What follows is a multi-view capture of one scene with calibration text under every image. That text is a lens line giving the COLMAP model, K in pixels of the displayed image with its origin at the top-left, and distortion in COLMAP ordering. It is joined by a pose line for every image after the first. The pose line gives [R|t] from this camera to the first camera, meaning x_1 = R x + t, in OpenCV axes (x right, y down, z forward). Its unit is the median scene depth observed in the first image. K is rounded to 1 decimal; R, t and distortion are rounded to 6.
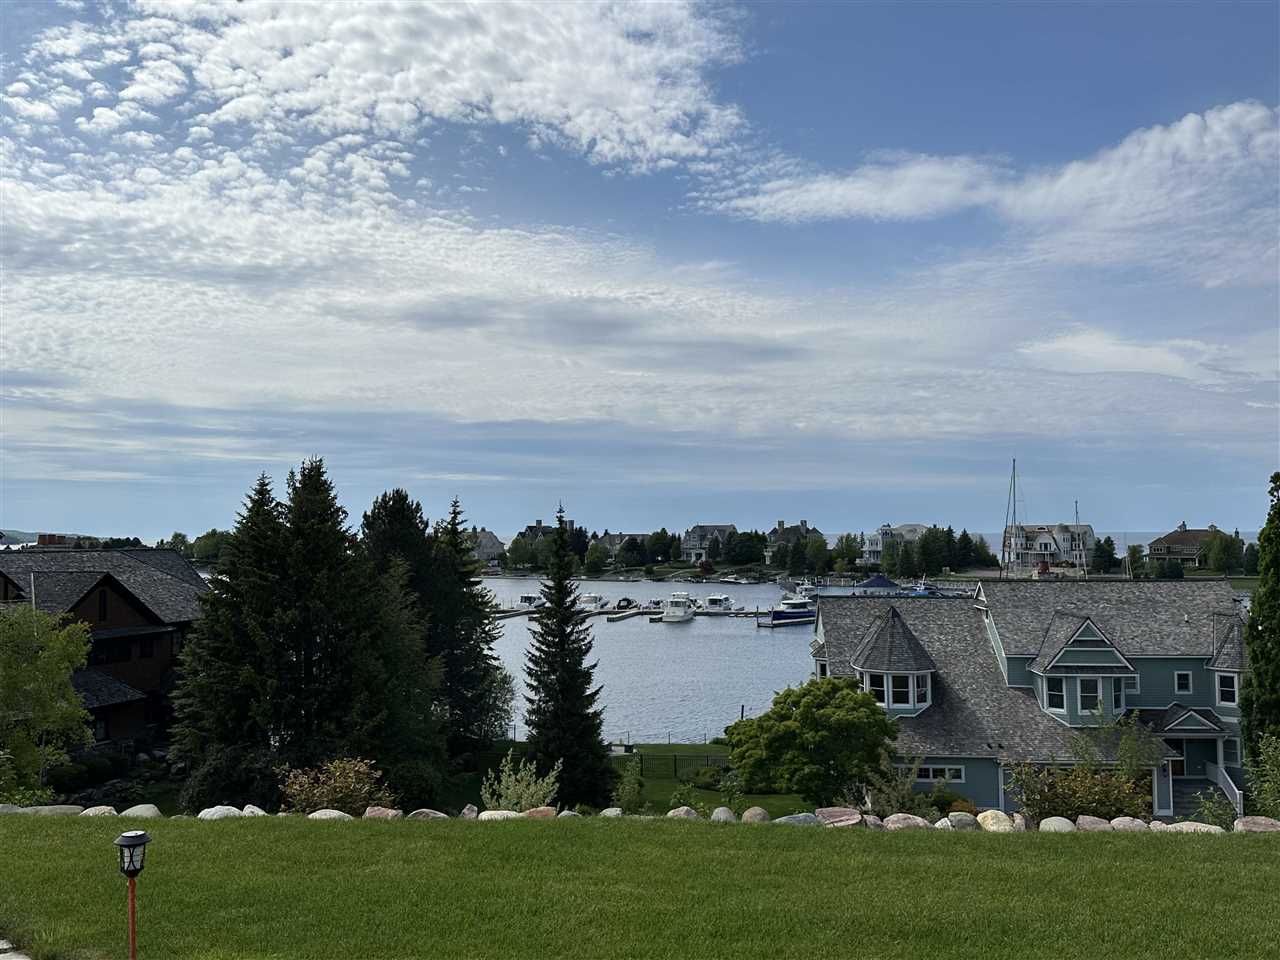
lens RADIAL K [[1177.0, 0, 640.0], [0, 1177.0, 480.0], [0, 0, 1]] dist [0.214643, -0.466050]
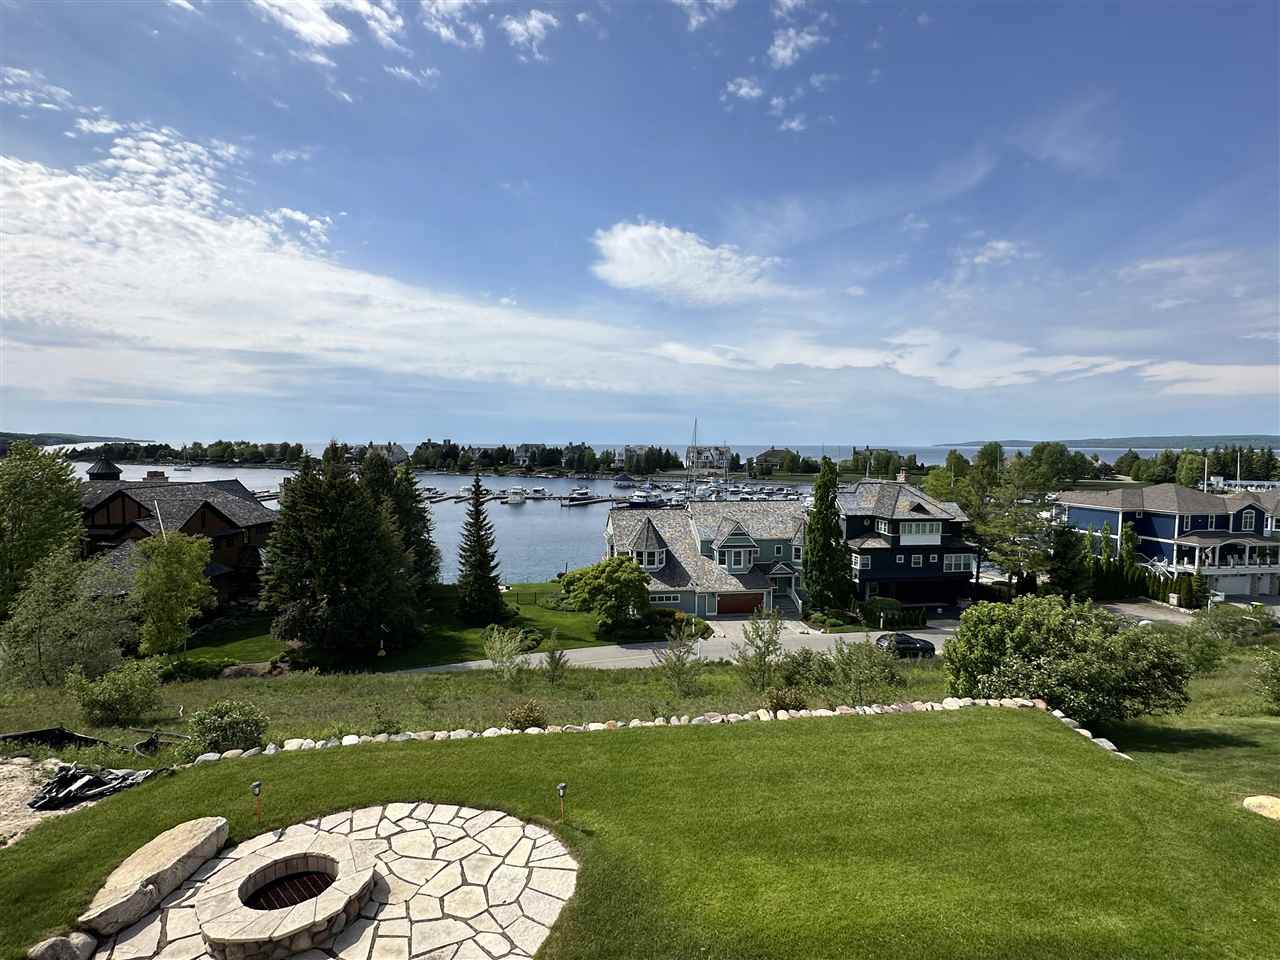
lens RADIAL K [[671.6, 0, 640.0], [0, 671.6, 480.0], [0, 0, 1]] dist [-0.009258, -0.001013]
pose [[0.972597, -0.000852, 0.232495, -0.058639], [-0.024373, 0.994110, 0.105604, -0.069812], [-0.231215, -0.108377, 0.966847, -0.071738]]
